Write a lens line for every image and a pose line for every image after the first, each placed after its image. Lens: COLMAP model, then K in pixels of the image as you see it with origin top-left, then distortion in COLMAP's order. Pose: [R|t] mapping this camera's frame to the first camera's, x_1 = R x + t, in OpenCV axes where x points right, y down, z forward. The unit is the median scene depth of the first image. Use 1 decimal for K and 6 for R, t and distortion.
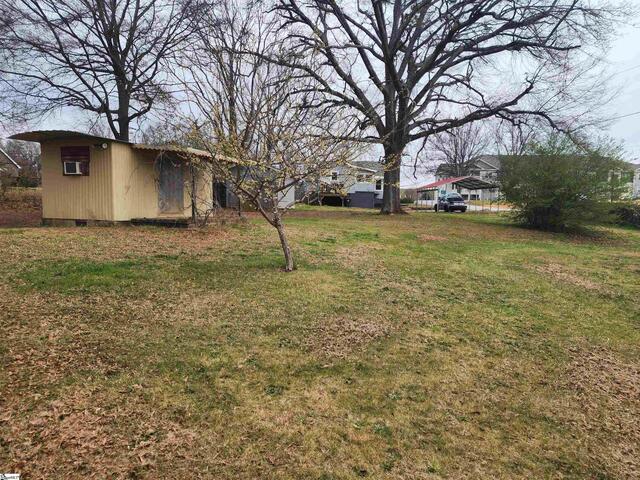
lens RADIAL K [[423.9, 0, 319.3], [0, 423.9, 243.7], [0, 0, 1]] dist [0.078884, -0.073469]
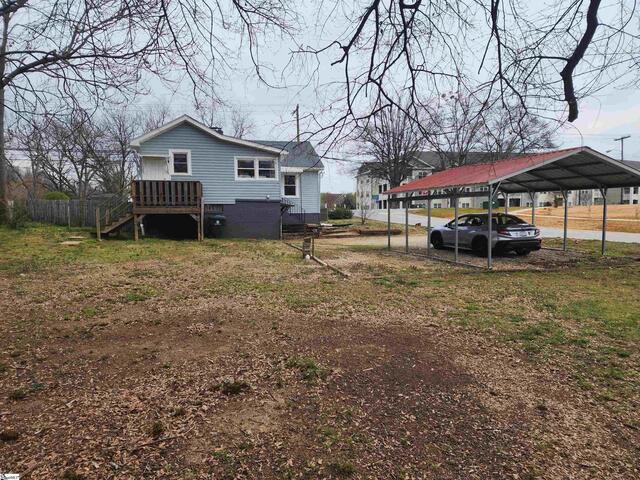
lens RADIAL K [[423.9, 0, 319.3], [0, 423.9, 243.7], [0, 0, 1]] dist [0.078884, -0.073469]
pose [[0.978543, -0.037866, 0.202534, 0.077388], [0.040152, 0.999168, -0.007187, -0.072448], [-0.202094, 0.015165, 0.979249, 0.563321]]
